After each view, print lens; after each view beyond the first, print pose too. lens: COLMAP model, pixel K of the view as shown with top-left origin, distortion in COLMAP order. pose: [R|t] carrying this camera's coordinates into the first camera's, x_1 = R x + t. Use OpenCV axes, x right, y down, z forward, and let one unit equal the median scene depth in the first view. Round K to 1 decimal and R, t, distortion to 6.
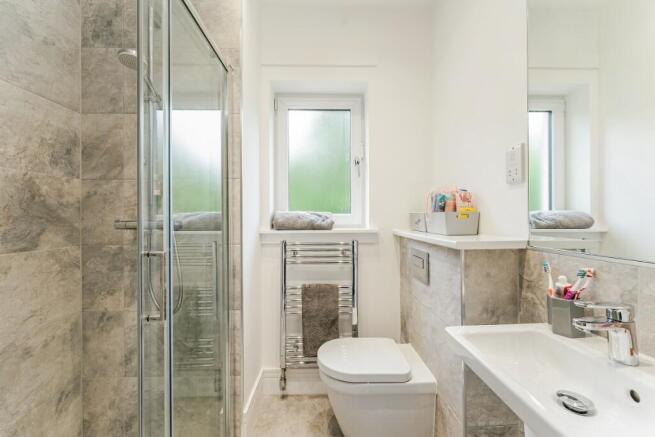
lens RADIAL K [[263.5, 0, 327.4], [0, 263.5, 218.9], [0, 0, 1]] dist [-0.001560, 0.000492]
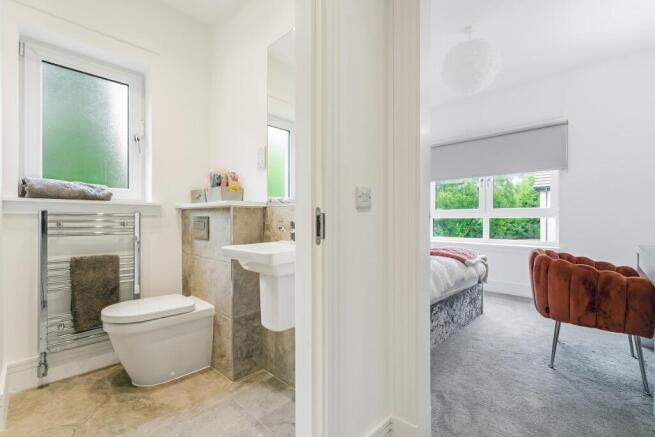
lens RADIAL K [[288.0, 0, 327.7], [0, 288.0, 220.1], [0, 0, 1]] dist [-0.004212, 0.000906]
pose [[0.707837, 0.004483, 0.706361, -0.174685], [-0.002439, 0.999989, -0.003903, 0.121464], [-0.706371, 0.001040, 0.707841, -0.367734]]
